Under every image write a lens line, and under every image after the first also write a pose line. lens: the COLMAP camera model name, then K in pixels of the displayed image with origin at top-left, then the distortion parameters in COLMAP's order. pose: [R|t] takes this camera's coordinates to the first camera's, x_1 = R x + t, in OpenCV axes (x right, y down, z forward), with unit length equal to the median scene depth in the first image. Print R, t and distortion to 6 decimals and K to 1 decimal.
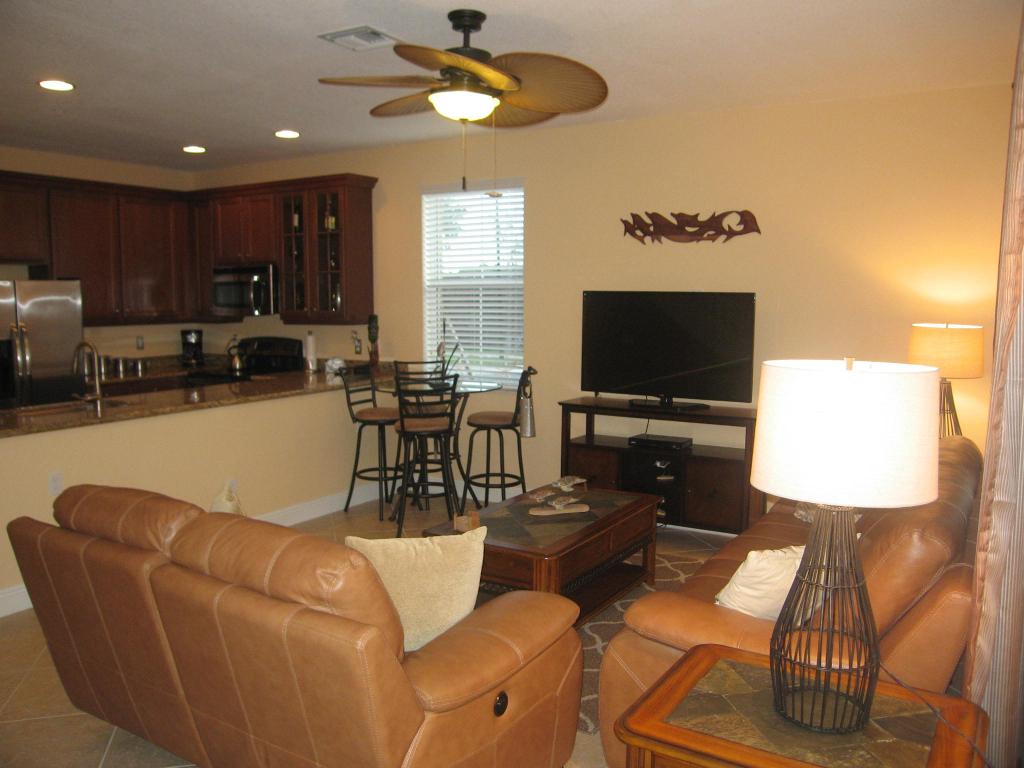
lens RADIAL K [[843.8, 0, 513.8], [0, 843.8, 383.8], [0, 0, 1]] dist [-0.132342, 0.094065]
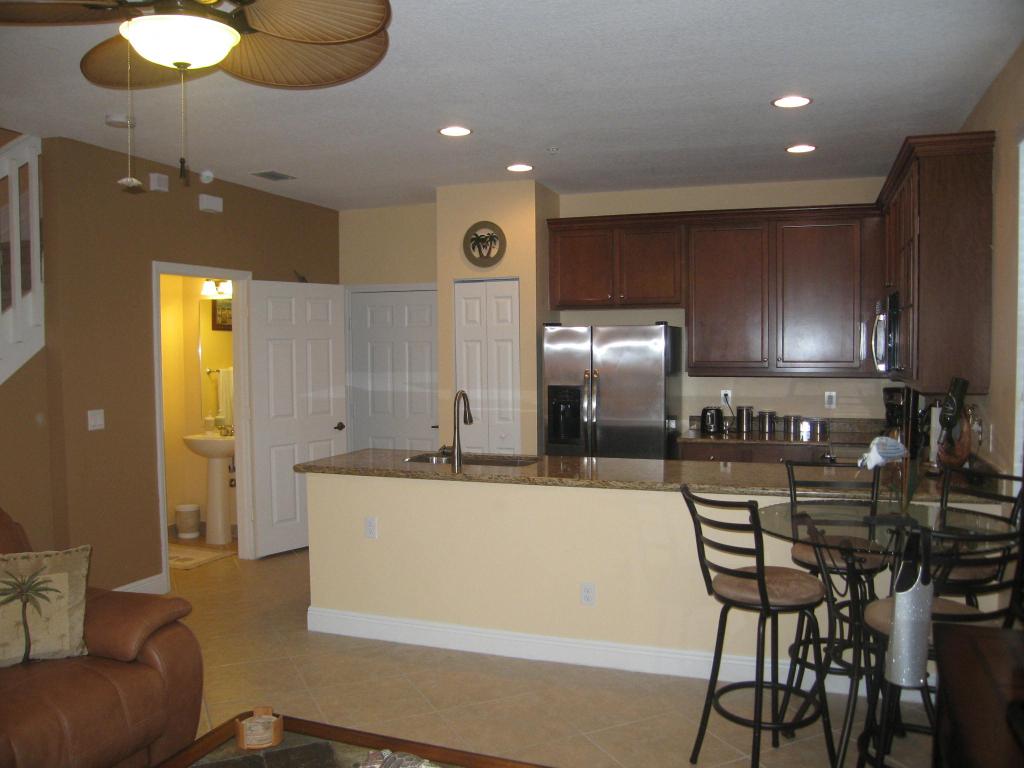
lens RADIAL K [[843.8, 0, 513.1], [0, 843.8, 390.6], [0, 0, 1]] dist [-0.132342, 0.094065]
pose [[0.185946, 0.052167, -0.981174, 0.308861], [-0.094034, 0.994951, 0.035079, -0.064462], [0.978050, 0.085741, 0.189913, 0.613004]]
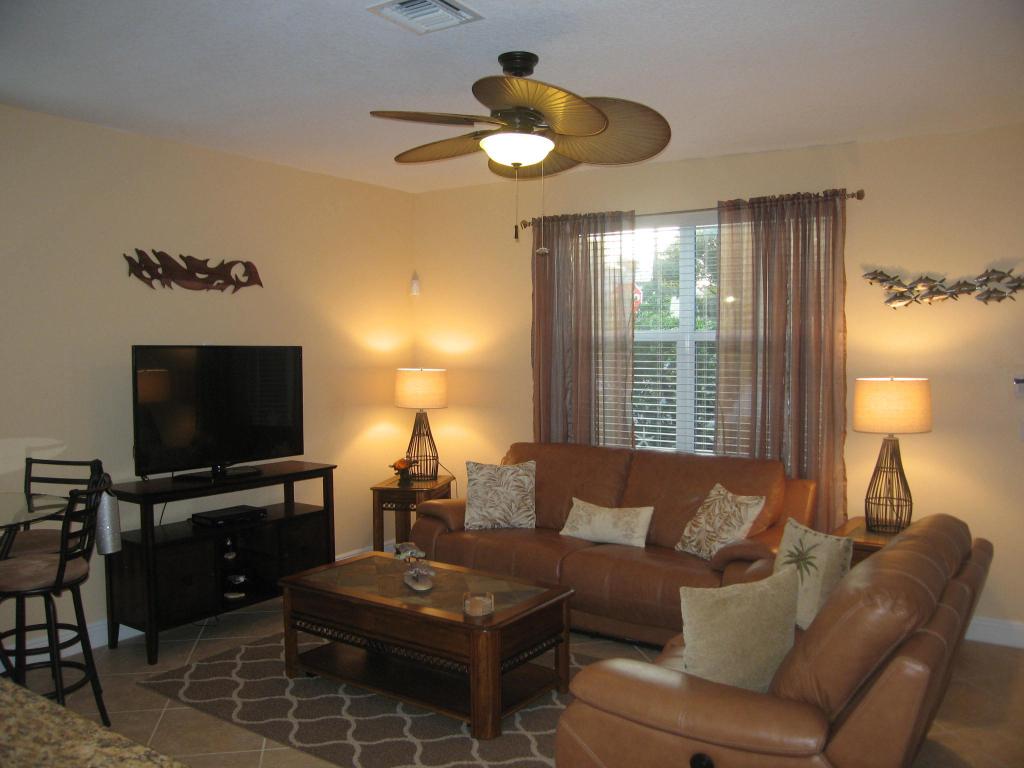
lens RADIAL K [[843.8, 0, 514.6], [0, 843.8, 384.5], [0, 0, 1]] dist [-0.132342, 0.094065]
pose [[0.046078, -0.048023, 0.997783, -0.541438], [0.107132, 0.993321, 0.042861, -0.058350], [-0.993177, 0.104919, 0.050915, 0.517626]]
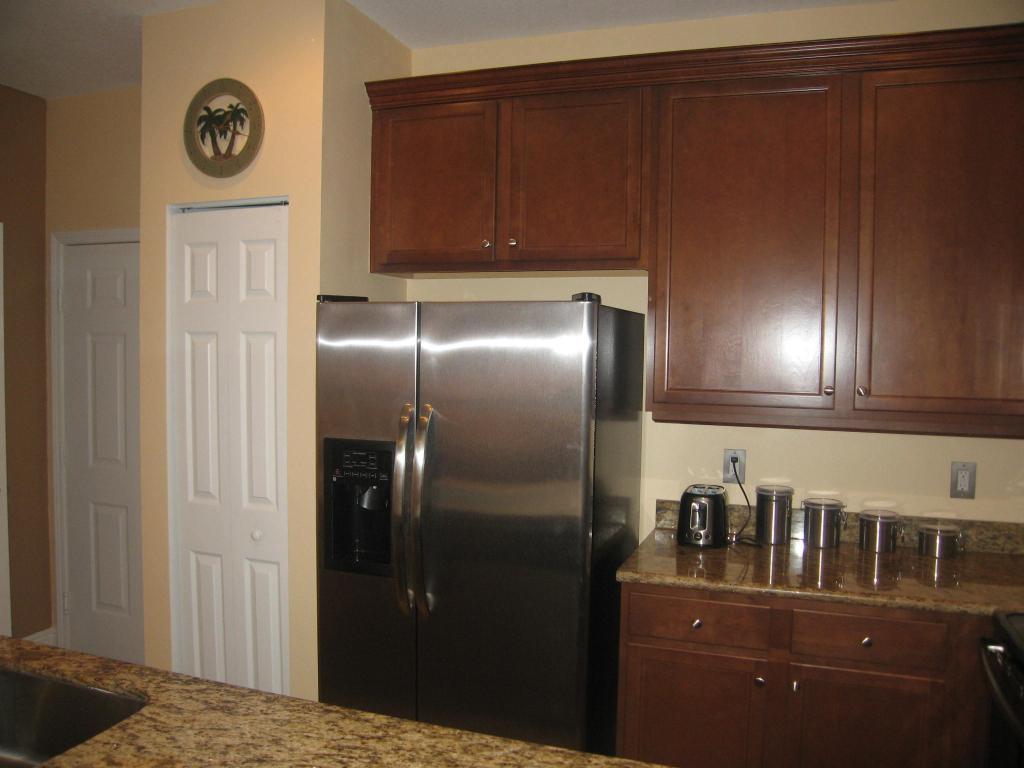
lens RADIAL K [[843.8, 0, 518.4], [0, 843.8, 387.1], [0, 0, 1]] dist [-0.132342, 0.094065]
pose [[0.185557, 0.044005, -0.981648, -0.156368], [-0.118982, 0.992653, 0.022008, -0.083593], [0.975404, 0.112714, 0.189429, 0.825794]]
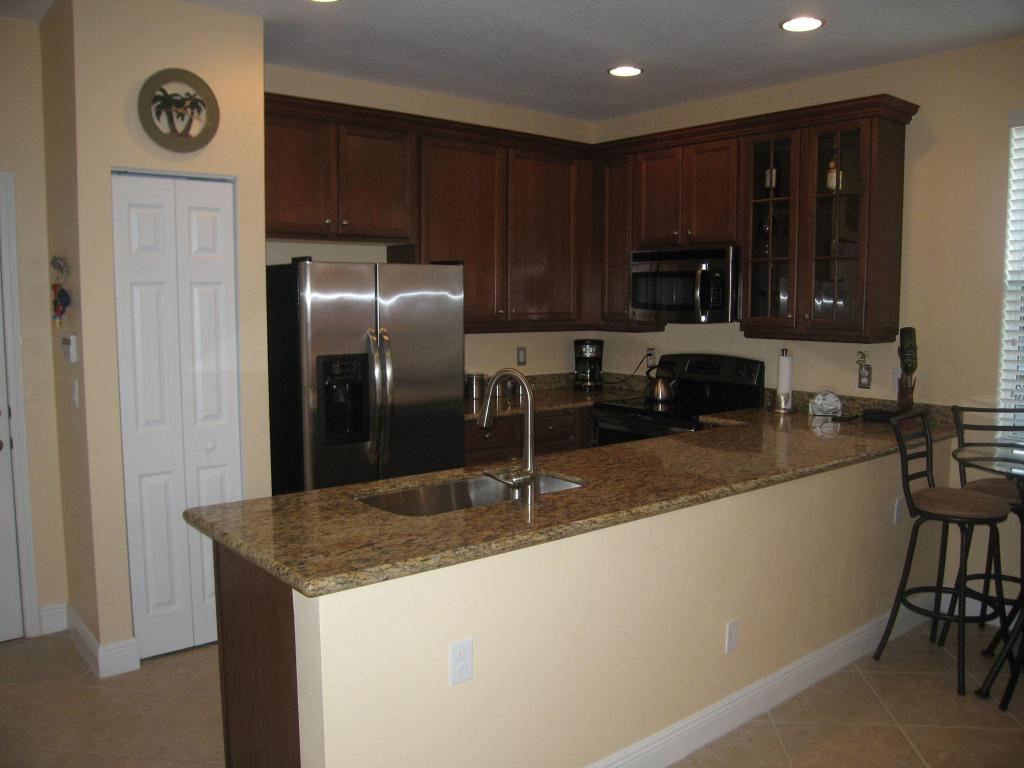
lens RADIAL K [[843.8, 0, 521.2], [0, 843.8, 385.9], [0, 0, 1]] dist [-0.132342, 0.094065]
pose [[0.944667, 0.041050, -0.325453, -0.236944], [-0.041380, 0.999126, 0.005911, -0.031566], [0.325411, 0.007883, 0.945540, 0.338479]]
